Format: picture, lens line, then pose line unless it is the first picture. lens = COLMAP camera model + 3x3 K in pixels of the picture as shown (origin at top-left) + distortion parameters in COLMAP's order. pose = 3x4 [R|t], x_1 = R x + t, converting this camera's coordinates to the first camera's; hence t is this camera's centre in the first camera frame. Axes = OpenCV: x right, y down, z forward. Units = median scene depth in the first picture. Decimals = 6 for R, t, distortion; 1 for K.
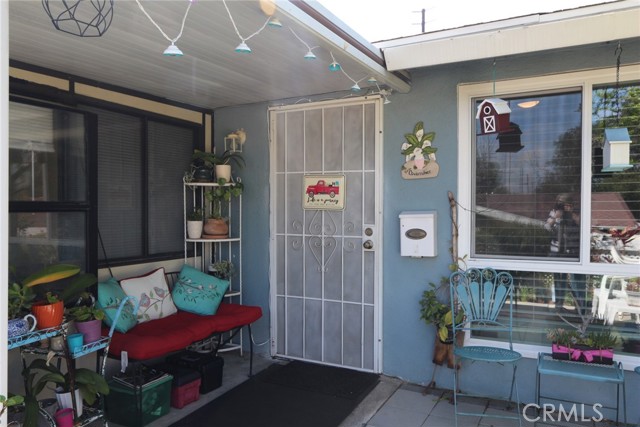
lens RADIAL K [[477.2, 0, 323.2], [0, 477.2, 217.1], [0, 0, 1]] dist [-0.011282, 0.007990]
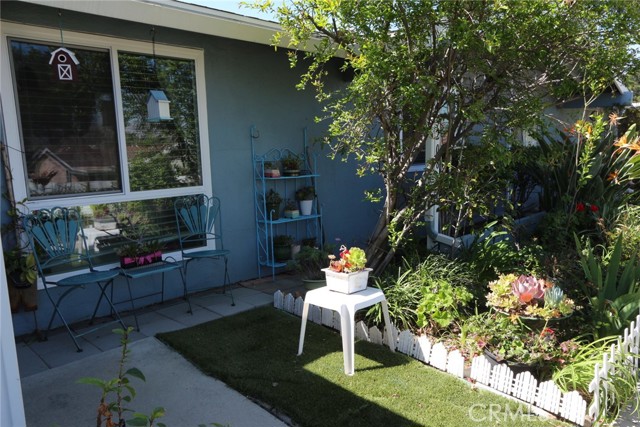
lens RADIAL K [[477.2, 0, 332.5], [0, 477.2, 219.4], [0, 0, 1]] dist [-0.011282, 0.007990]
pose [[0.294449, -0.146459, 0.944378, -0.443346], [0.042087, 0.989215, 0.140290, 0.009036], [-0.954740, -0.001562, 0.297437, 0.076948]]
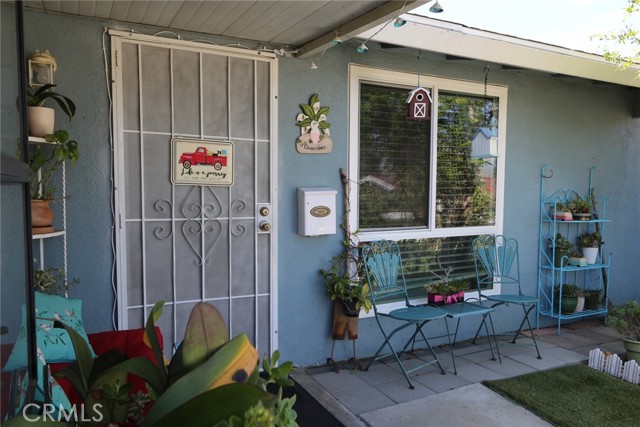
lens RADIAL K [[477.2, 0, 322.9], [0, 477.2, 219.9], [0, 0, 1]] dist [-0.011282, 0.007990]
pose [[0.580146, -0.049380, 0.813014, -0.572996], [0.006546, 0.998411, 0.055970, -0.001744], [-0.814486, -0.027149, 0.579548, 0.431783]]
